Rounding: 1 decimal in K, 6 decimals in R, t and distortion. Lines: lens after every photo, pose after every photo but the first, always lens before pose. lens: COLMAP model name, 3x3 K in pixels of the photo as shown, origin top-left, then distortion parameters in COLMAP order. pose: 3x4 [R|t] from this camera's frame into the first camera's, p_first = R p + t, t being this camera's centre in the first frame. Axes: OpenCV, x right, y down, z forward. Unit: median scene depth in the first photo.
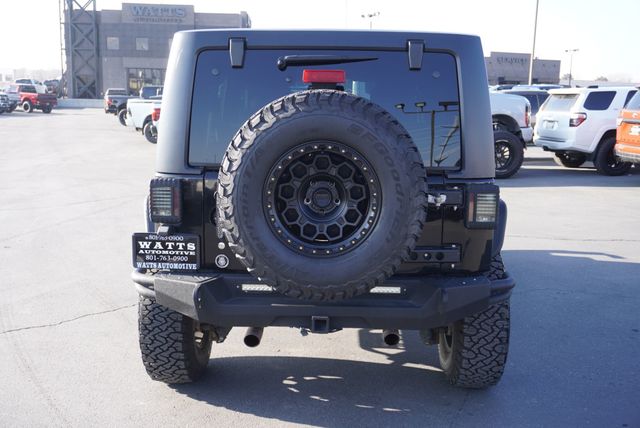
lens RADIAL K [[622.5, 0, 320.0], [0, 622.5, 214.0], [0, 0, 1]] dist [0.010455, -0.006630]
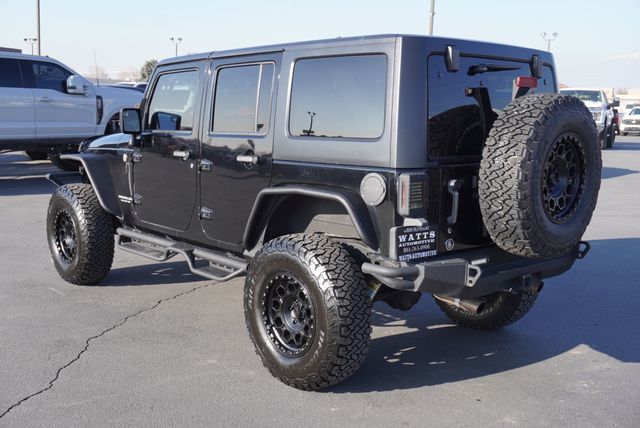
lens RADIAL K [[736.3, 0, 320.0], [0, 736.3, 214.0], [0, 0, 1]] dist [-0.029591, -0.016494]
pose [[0.733478, -0.103755, 0.671747, -1.204387], [0.100940, 0.993950, 0.043305, -0.058362], [-0.672176, 0.036043, 0.739513, 0.180423]]
